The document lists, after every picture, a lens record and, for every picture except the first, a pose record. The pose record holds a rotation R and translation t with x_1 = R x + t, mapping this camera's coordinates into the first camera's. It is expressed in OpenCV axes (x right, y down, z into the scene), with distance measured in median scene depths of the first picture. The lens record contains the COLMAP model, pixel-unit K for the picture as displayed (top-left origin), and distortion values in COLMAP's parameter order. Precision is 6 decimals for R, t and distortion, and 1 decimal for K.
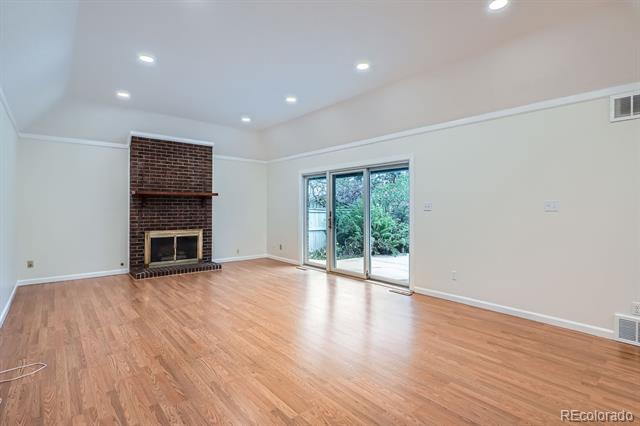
lens RADIAL K [[312.4, 0, 322.9], [0, 312.4, 209.3], [0, 0, 1]] dist [0.000701, 0.000151]
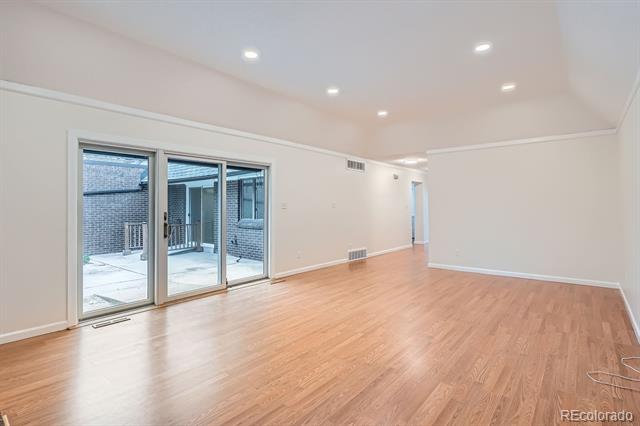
lens RADIAL K [[312.4, 0, 321.5], [0, 312.4, 210.9], [0, 0, 1]] dist [0.000701, 0.000151]
pose [[-0.156635, -0.014281, 0.987553, -1.500808], [0.007626, 0.999848, 0.015669, -0.008481], [-0.987627, 0.009985, -0.156503, 1.723365]]
